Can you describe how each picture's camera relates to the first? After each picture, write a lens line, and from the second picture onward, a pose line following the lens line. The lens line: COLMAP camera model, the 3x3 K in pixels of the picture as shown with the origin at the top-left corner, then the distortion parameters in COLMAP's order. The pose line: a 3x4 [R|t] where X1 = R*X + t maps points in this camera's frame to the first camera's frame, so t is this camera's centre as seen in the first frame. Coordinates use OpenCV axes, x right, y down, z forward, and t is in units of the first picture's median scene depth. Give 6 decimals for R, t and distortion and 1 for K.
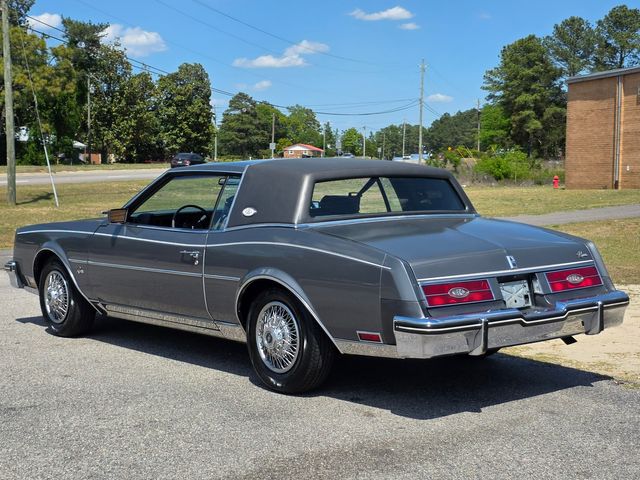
lens RADIAL K [[1023.0, 0, 318.7], [0, 1023.0, 239.6], [0, 0, 1]] dist [0.078136, 0.000000]
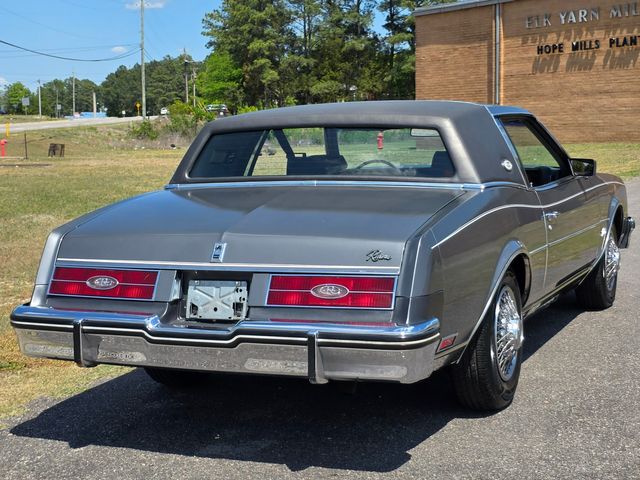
lens RADIAL K [[1096.1, 0, 324.0], [0, 1096.1, 243.5], [0, 0, 1]] dist [0.108411, 0.000000]
pose [[0.950710, -0.053313, 0.305463, -0.043700], [0.042362, 0.998203, 0.042374, -0.006080], [-0.307174, -0.027345, 0.951261, 0.087648]]
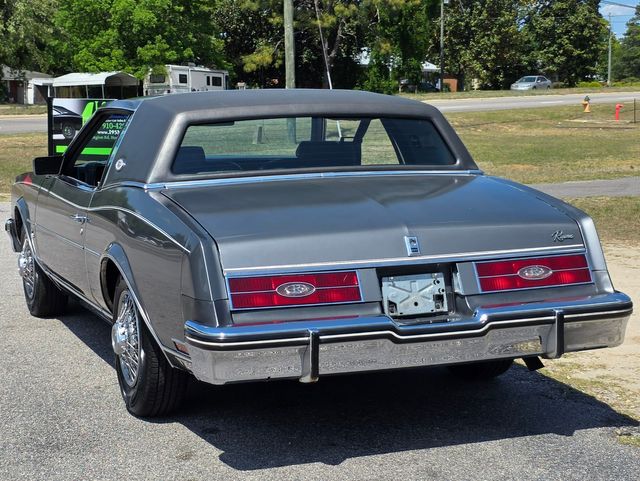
lens RADIAL K [[1265.7, 0, 336.9], [0, 1265.7, 252.3], [0, 0, 1]] dist [0.100997, 0.000000]
pose [[0.948916, 0.030022, -0.314098, 0.018516], [-0.013175, 0.998365, 0.055624, -0.000879], [0.315254, -0.048645, 0.947760, 0.009245]]
